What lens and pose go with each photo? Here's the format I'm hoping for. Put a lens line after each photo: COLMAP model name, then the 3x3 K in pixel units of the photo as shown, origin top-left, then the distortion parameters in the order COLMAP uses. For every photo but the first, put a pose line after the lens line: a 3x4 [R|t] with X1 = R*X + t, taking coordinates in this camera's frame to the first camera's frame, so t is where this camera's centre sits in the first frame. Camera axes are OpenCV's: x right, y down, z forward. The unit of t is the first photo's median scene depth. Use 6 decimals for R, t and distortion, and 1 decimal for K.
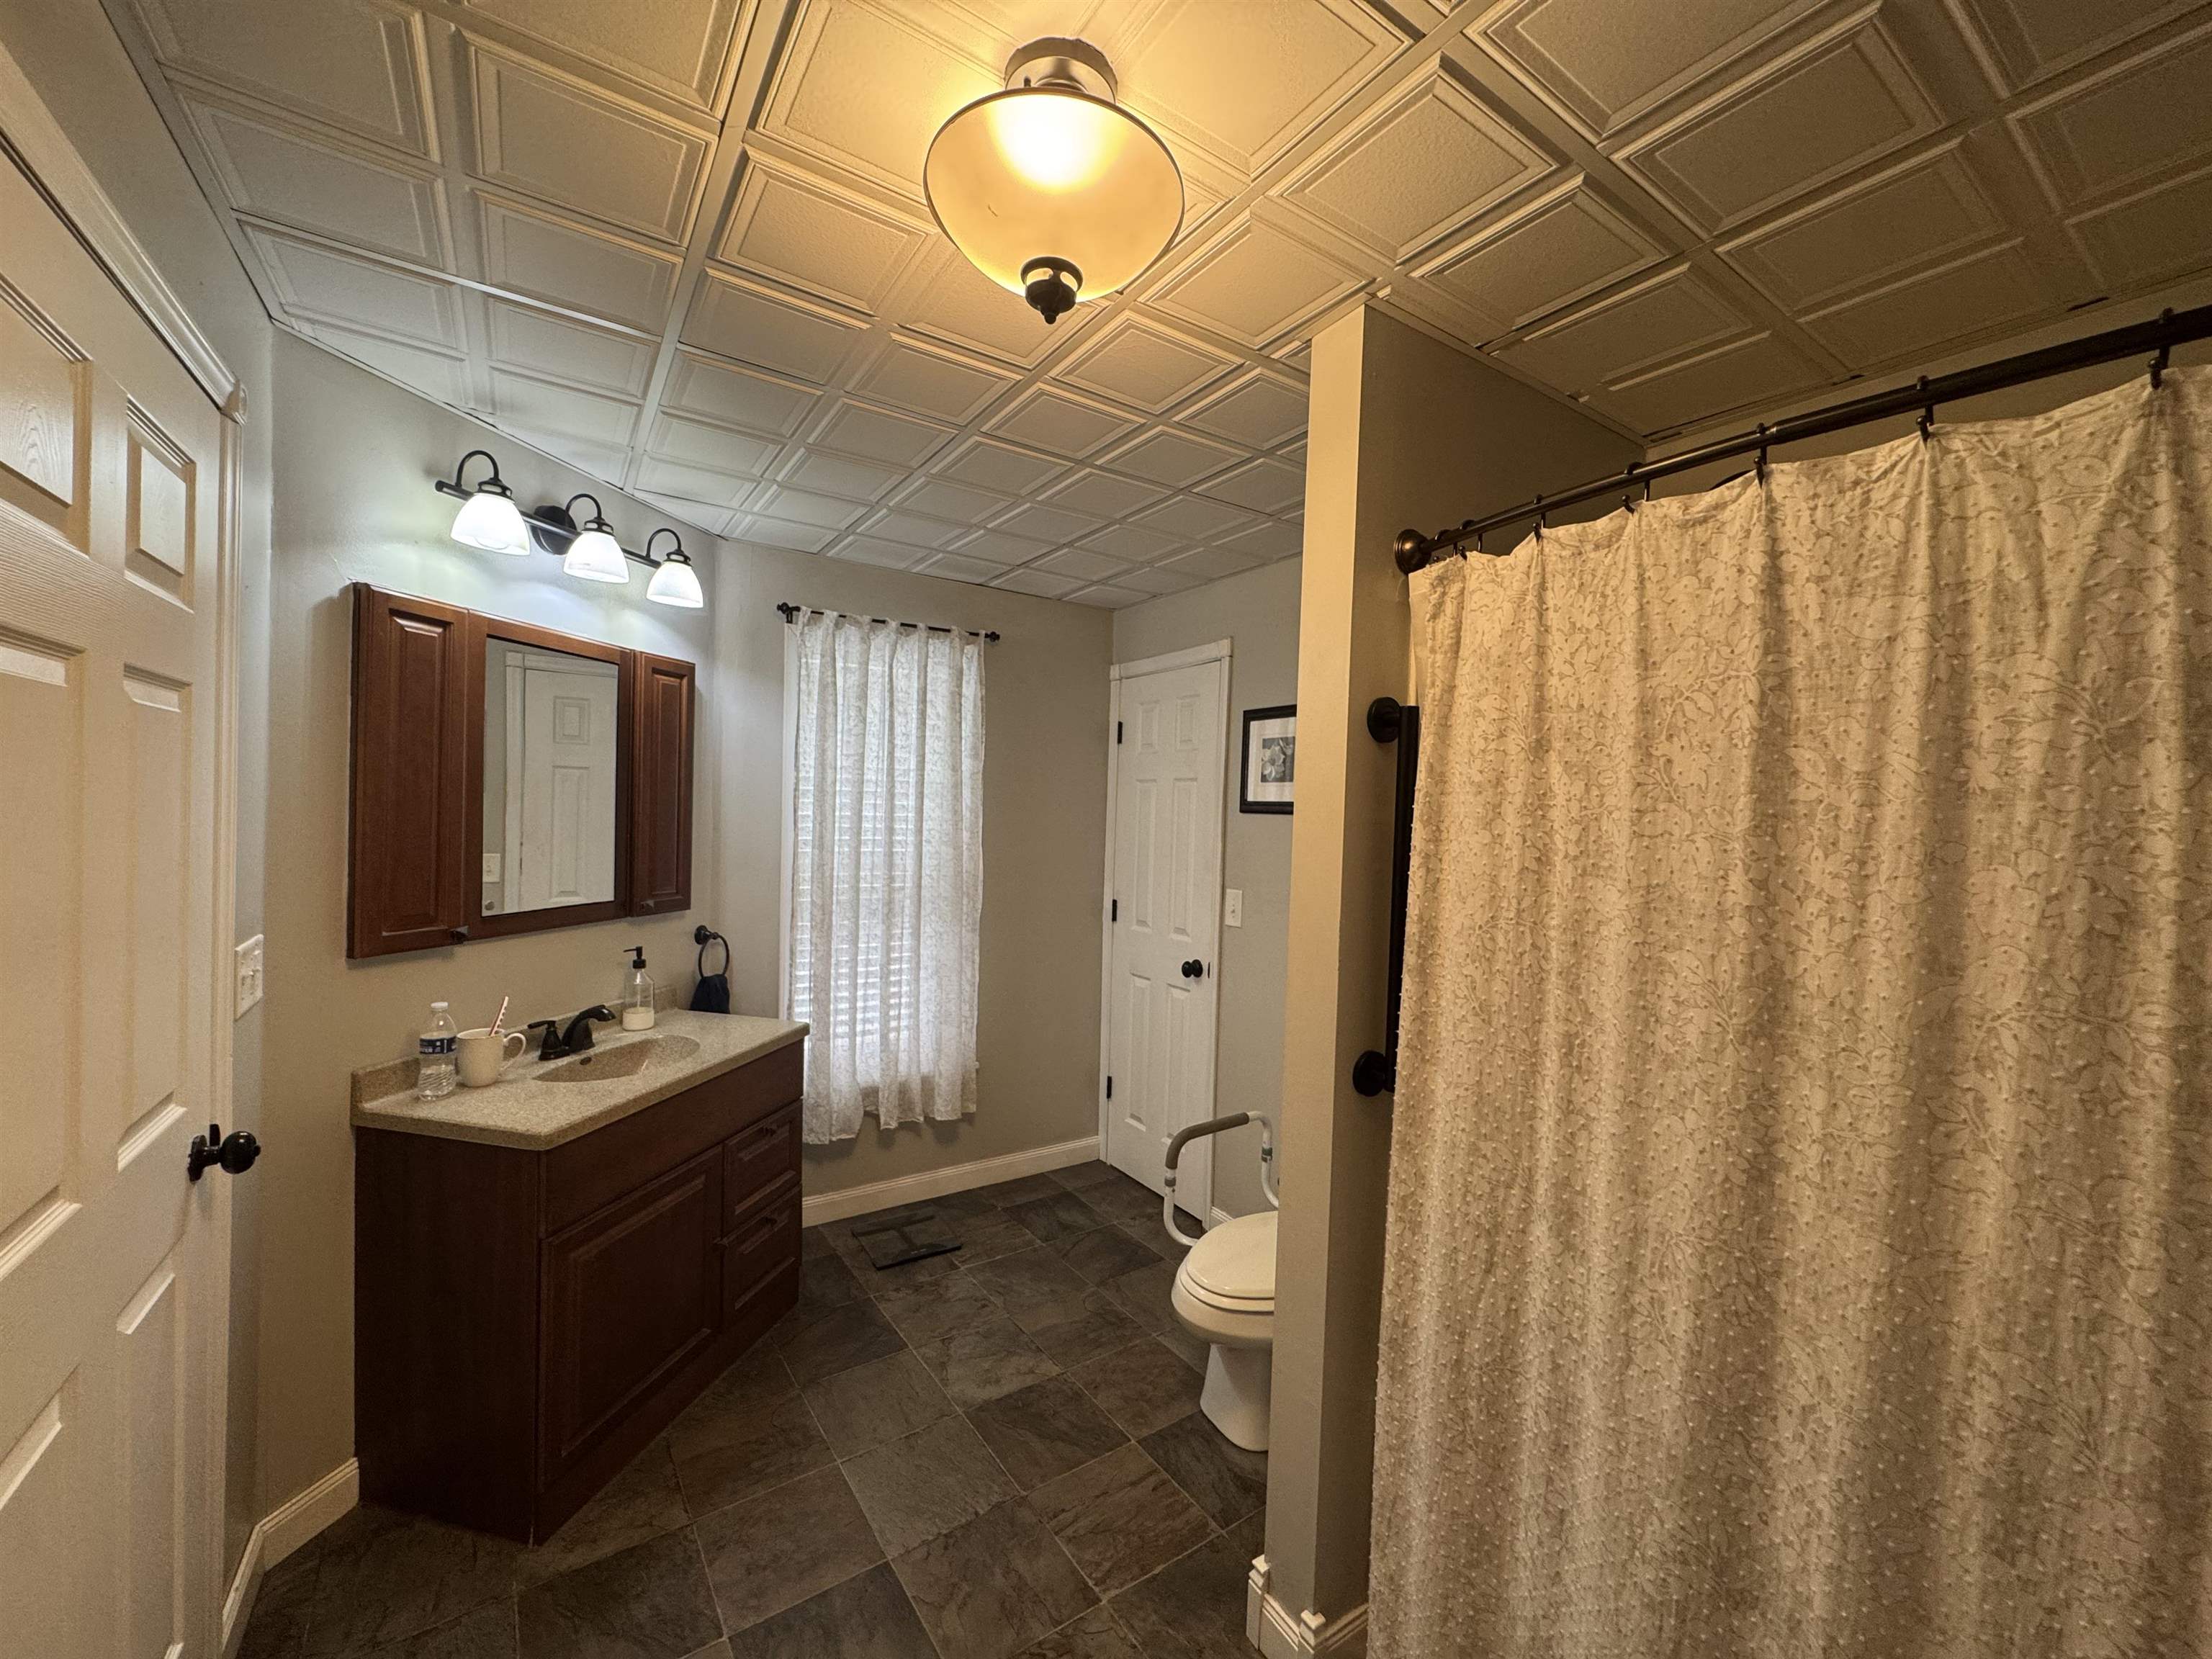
lens RADIAL K [[879.7, 0, 1104.7], [0, 879.7, 830.2], [0, 0, 1]] dist [0.000125, -0.000403]
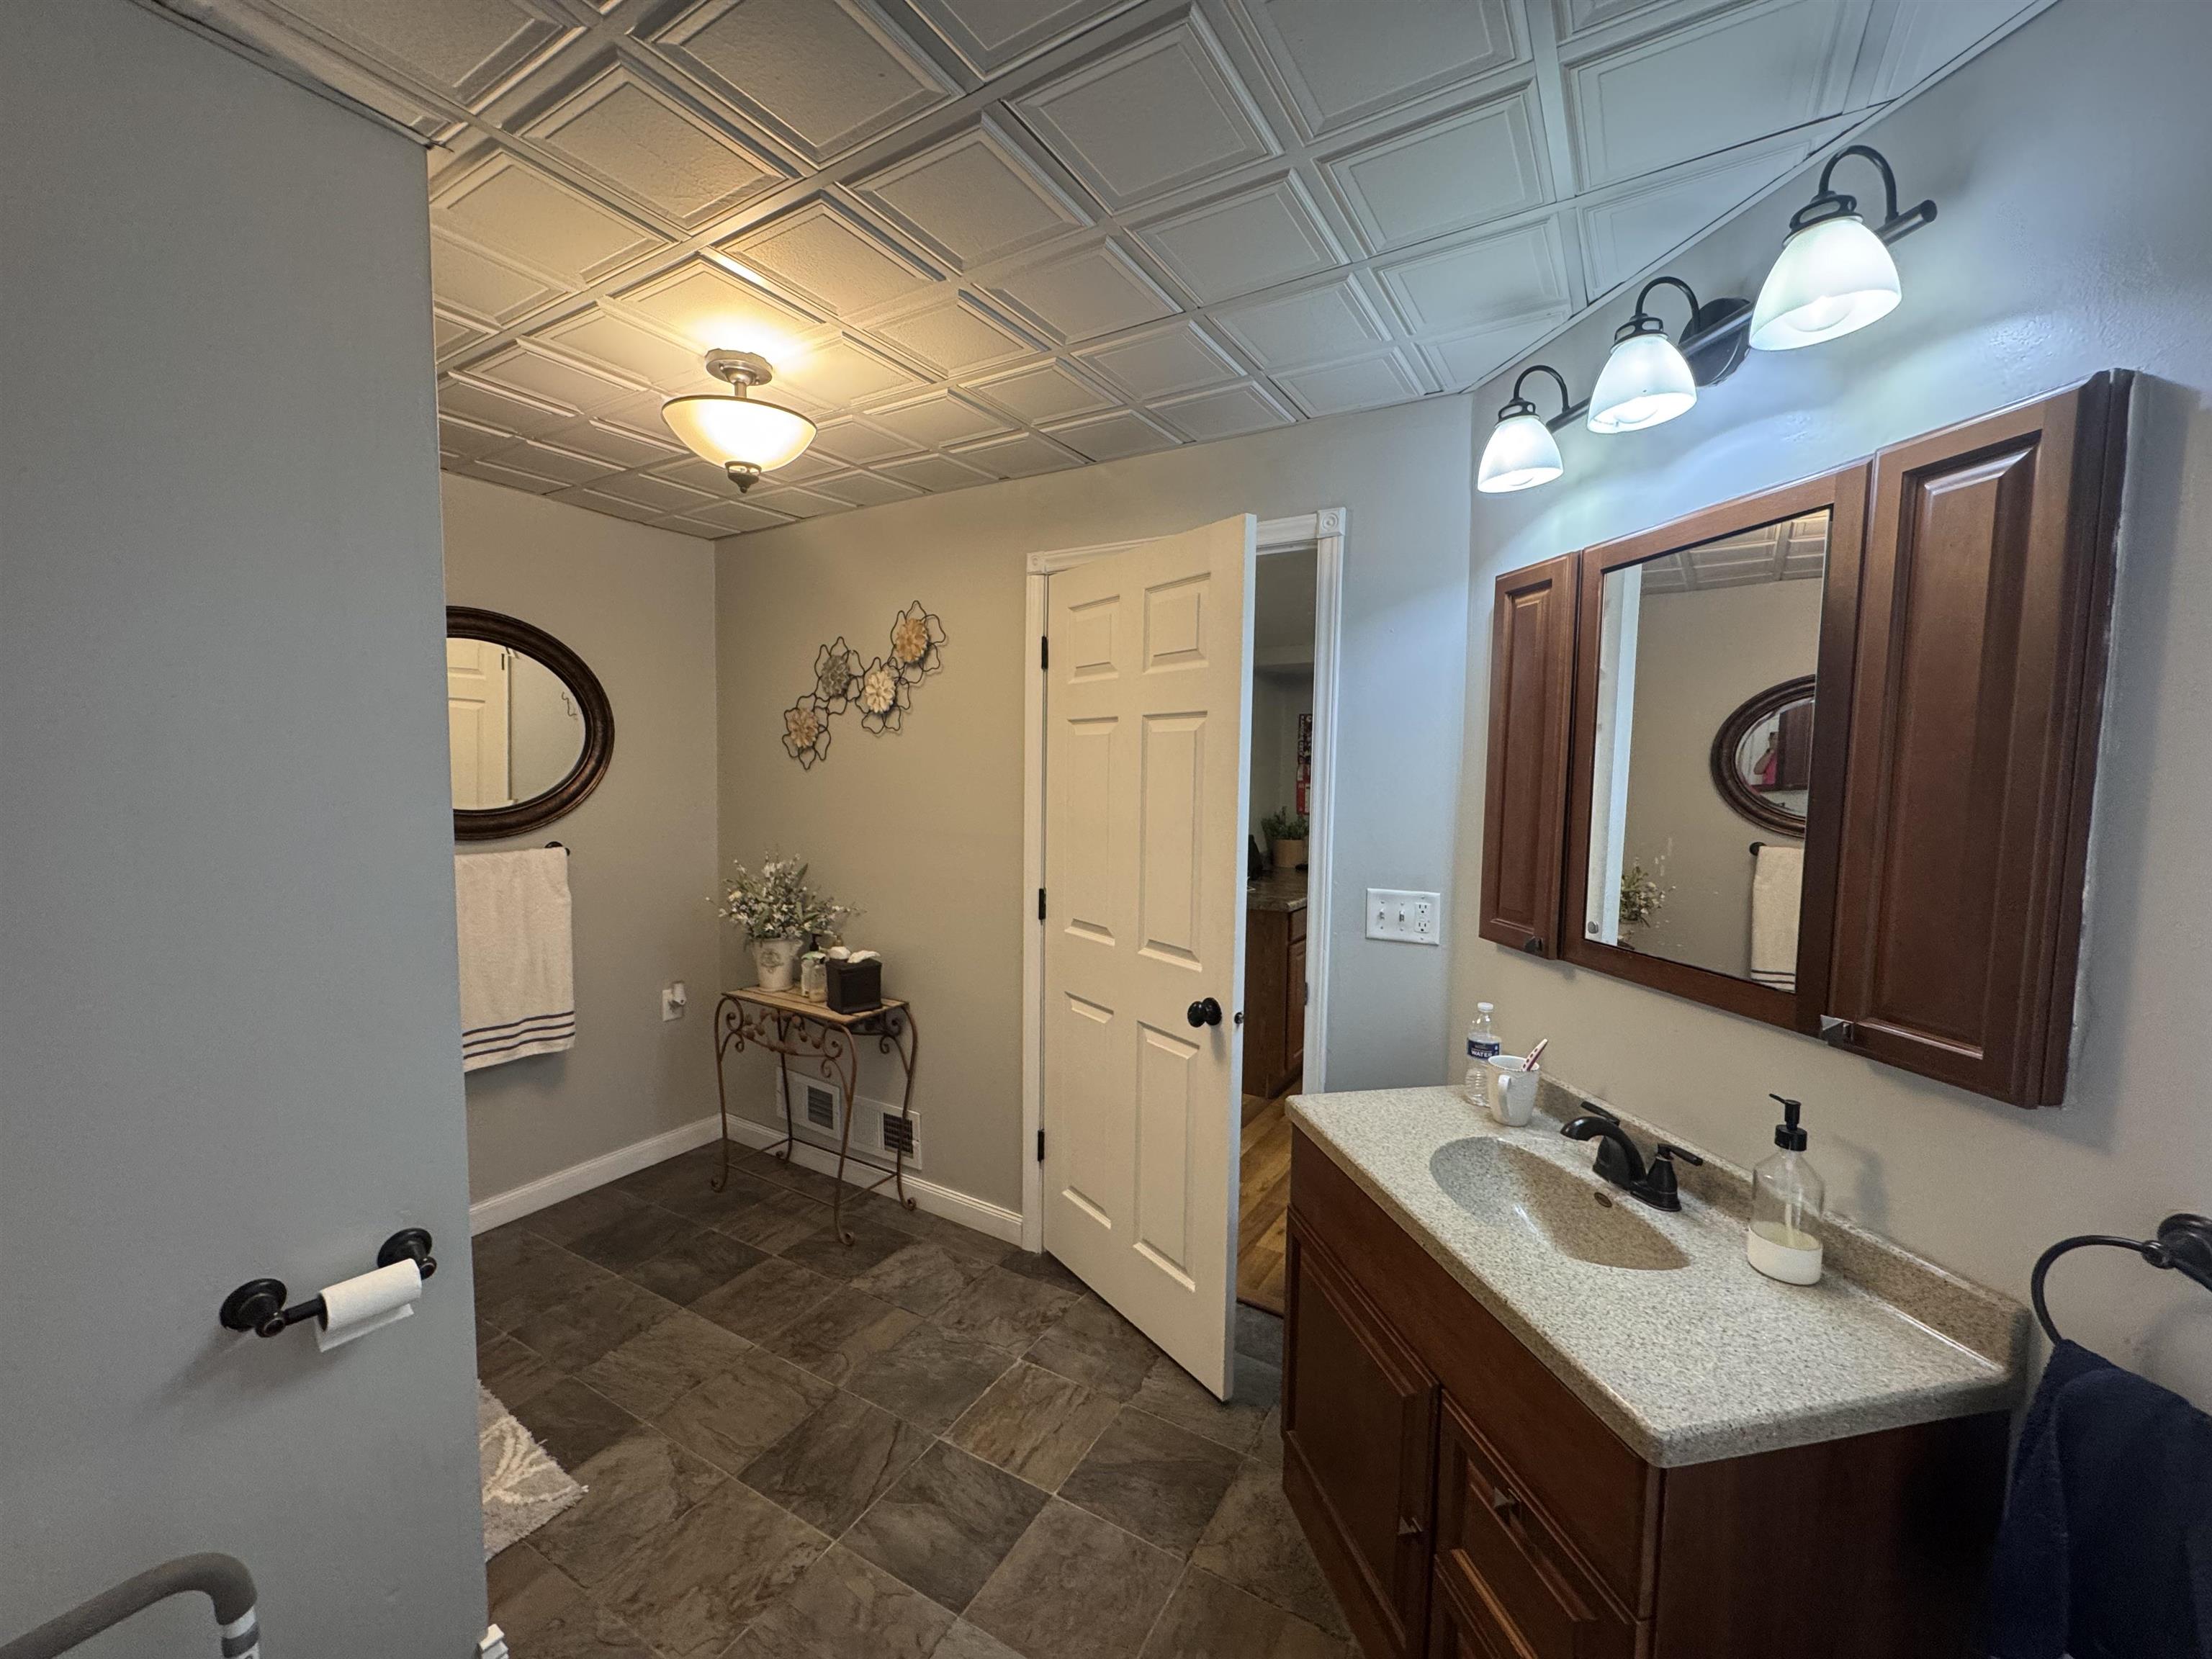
lens RADIAL K [[879.7, 0, 1118.4], [0, 879.7, 825.4], [0, 0, 1]] dist [0.000125, -0.000403]
pose [[-0.905510, -0.013200, -0.424120, -0.003477], [-0.049622, 0.995952, 0.074948, -0.068116], [0.421414, 0.088912, -0.902499, 2.630653]]
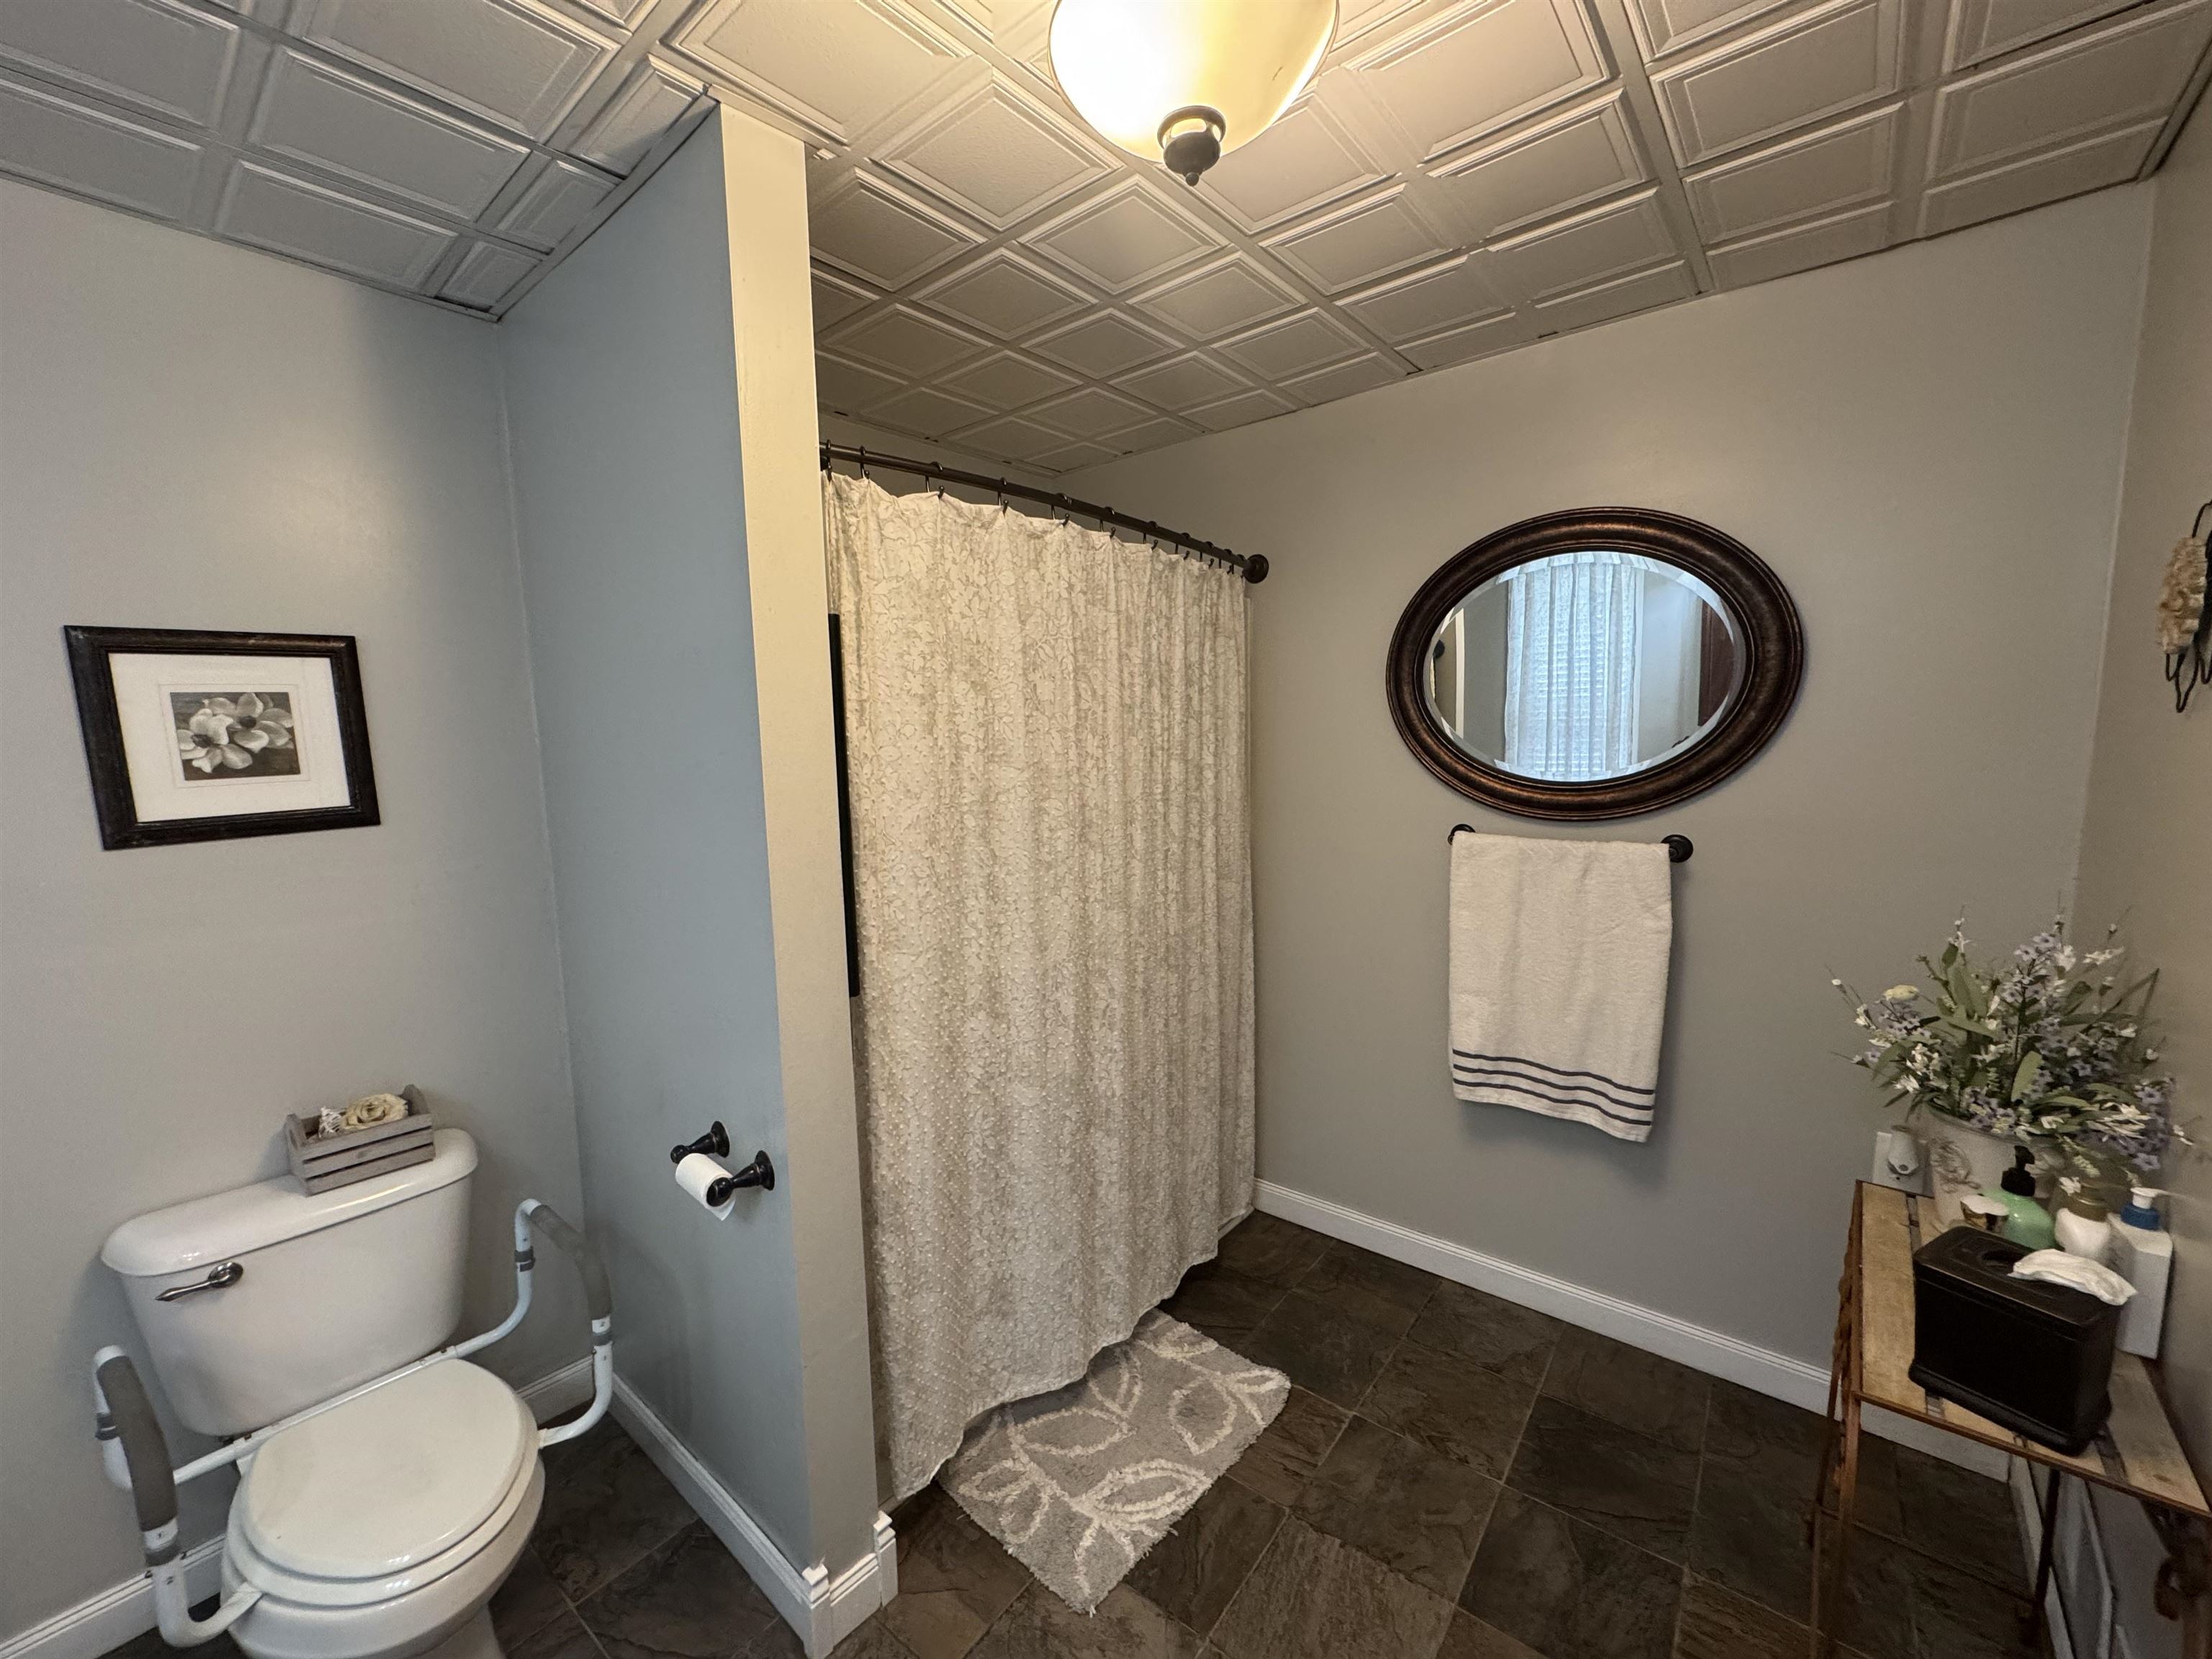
lens RADIAL K [[879.7, 0, 1119.5], [0, 879.7, 842.3], [0, 0, 1]] dist [0.000125, -0.000403]
pose [[-0.279098, -0.143223, 0.949522, -0.872987], [0.035250, 0.986620, 0.159181, -0.040675], [-0.959616, 0.077898, -0.270315, 1.178696]]
